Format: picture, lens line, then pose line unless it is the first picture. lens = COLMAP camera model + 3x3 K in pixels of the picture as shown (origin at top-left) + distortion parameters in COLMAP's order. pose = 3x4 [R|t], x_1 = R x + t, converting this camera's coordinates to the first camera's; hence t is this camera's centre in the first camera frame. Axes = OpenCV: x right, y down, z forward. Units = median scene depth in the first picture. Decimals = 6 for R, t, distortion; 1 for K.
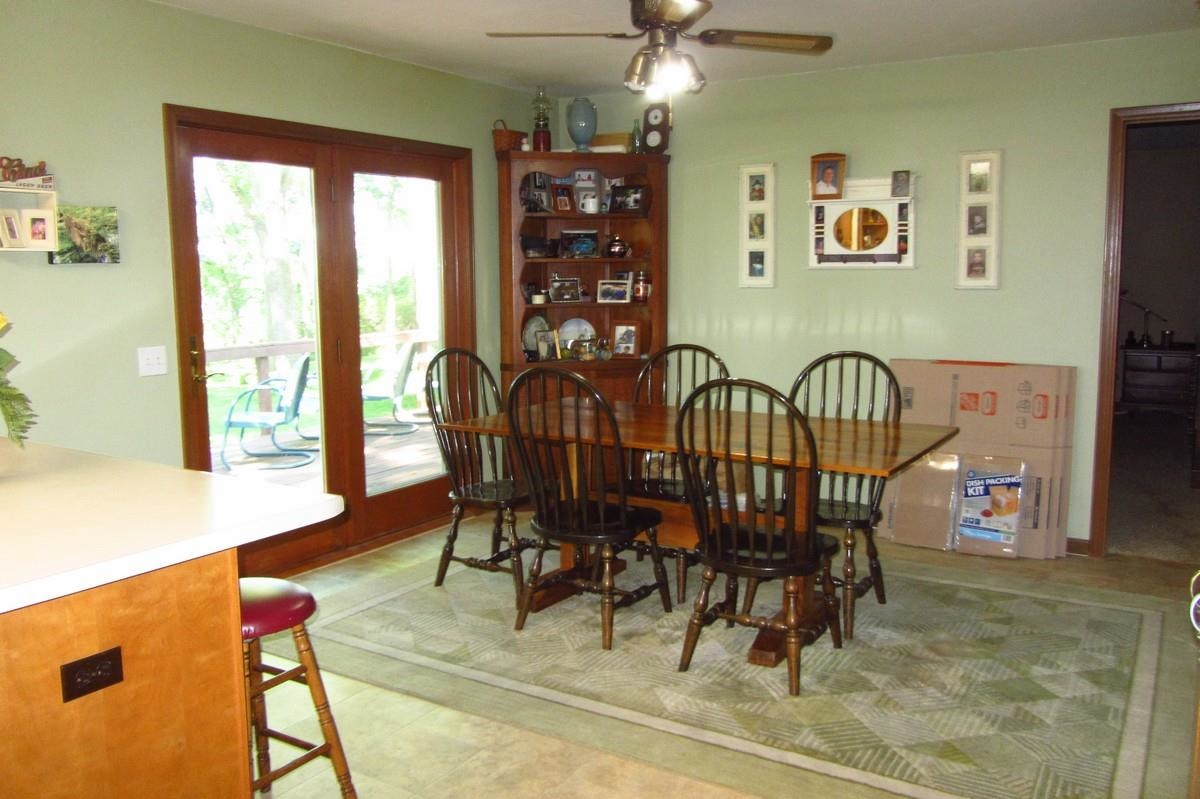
lens RADIAL K [[981.7, 0, 601.0], [0, 981.7, 389.9], [0, 0, 1]] dist [-0.043459, -0.001817]
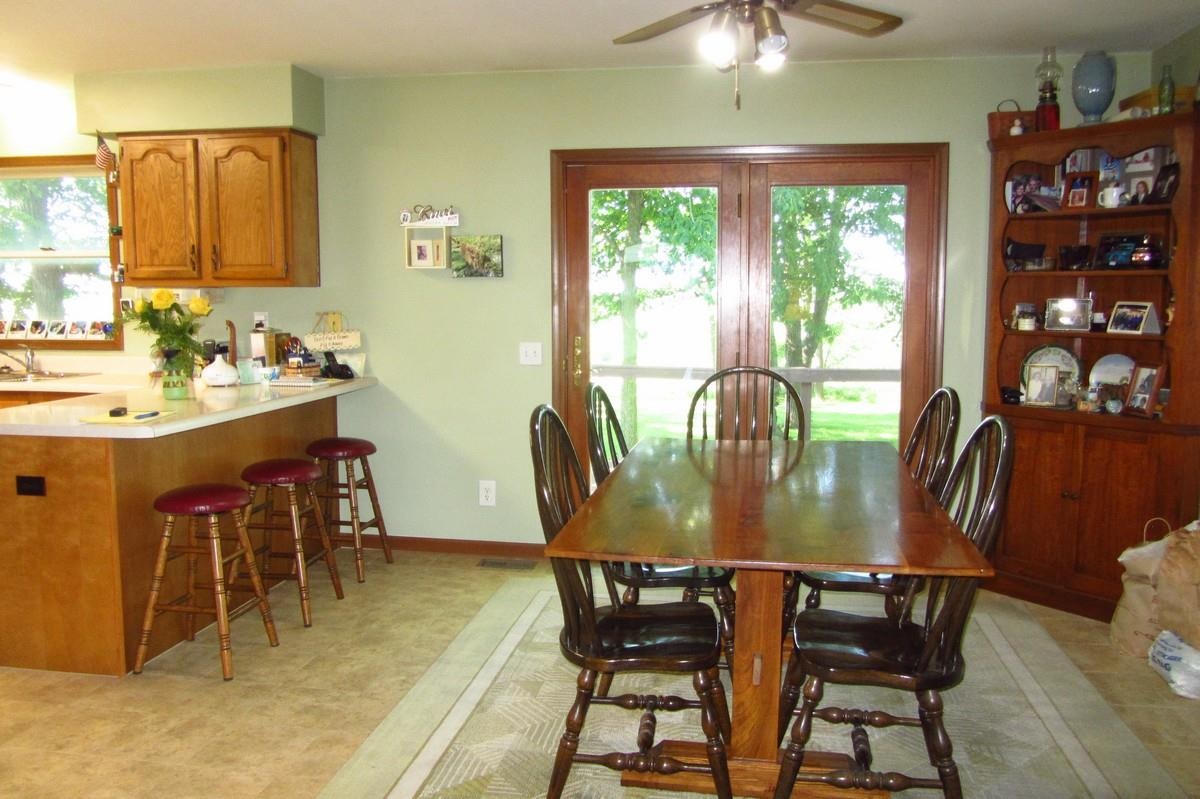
lens RADIAL K [[991.3, 0, 608.9], [0, 991.3, 393.9], [0, 0, 1]] dist [-0.039374, 0.010736]
pose [[0.387253, 0.099810, -0.916555, 0.614058], [-0.118390, 0.991276, 0.057926, -0.050990], [0.914341, 0.086079, 0.395691, 0.460280]]
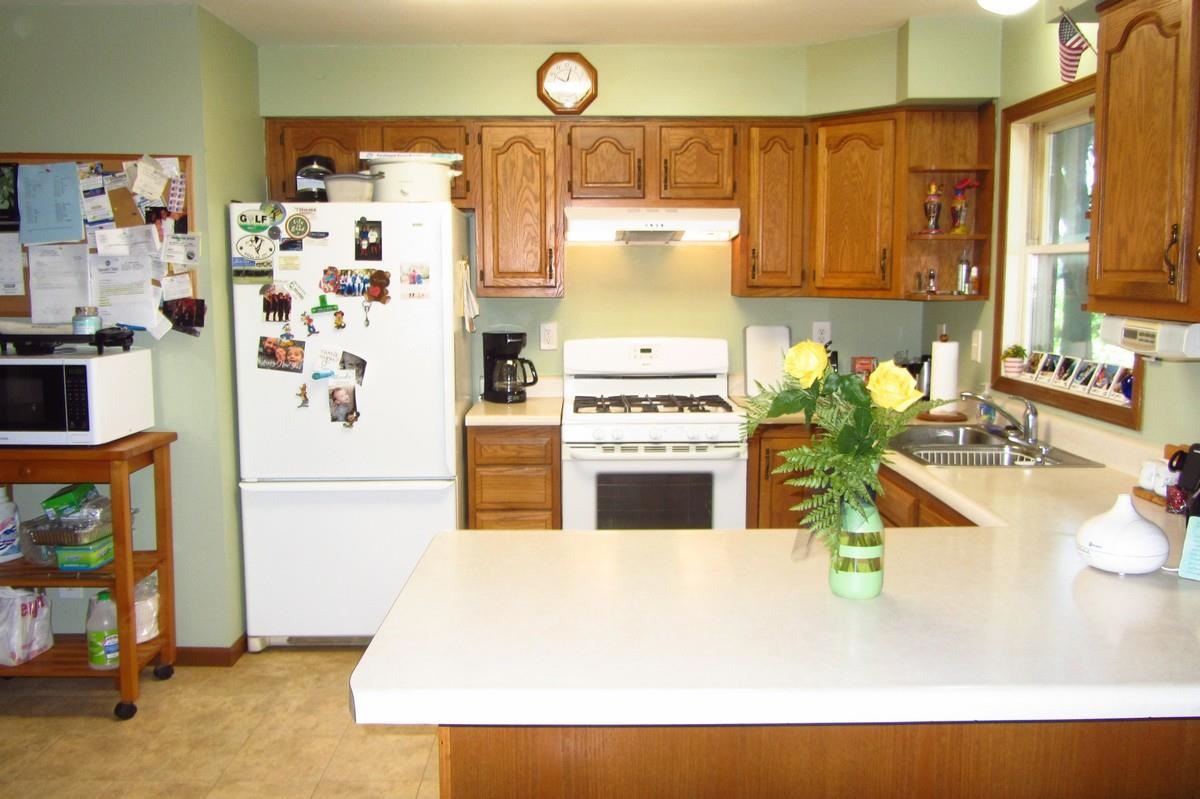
lens RADIAL K [[991.3, 0, 608.9], [0, 991.3, 393.9], [0, 0, 1]] dist [-0.039374, 0.010736]
pose [[-0.835438, 0.071515, -0.544912, -0.038701], [-0.063646, 0.972237, 0.225177, -0.102278], [0.545887, 0.222803, -0.807692, 0.687043]]
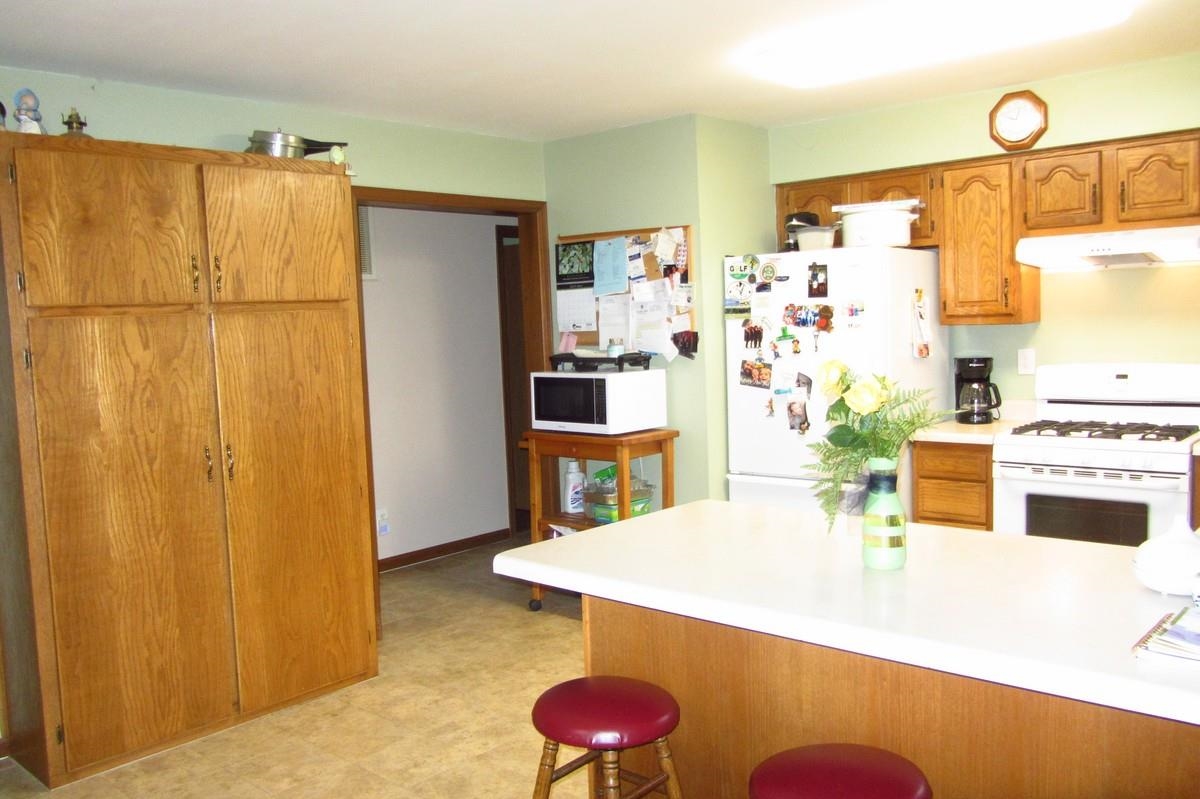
lens RADIAL K [[1008.8, 0, 607.1], [0, 1008.8, 391.5], [0, 0, 1]] dist [-0.034041, 0.006797]
pose [[-0.984796, 0.030335, 0.171043, -0.272144], [0.064030, 0.978695, 0.195082, -0.129290], [-0.161481, 0.203068, -0.965757, 0.906491]]
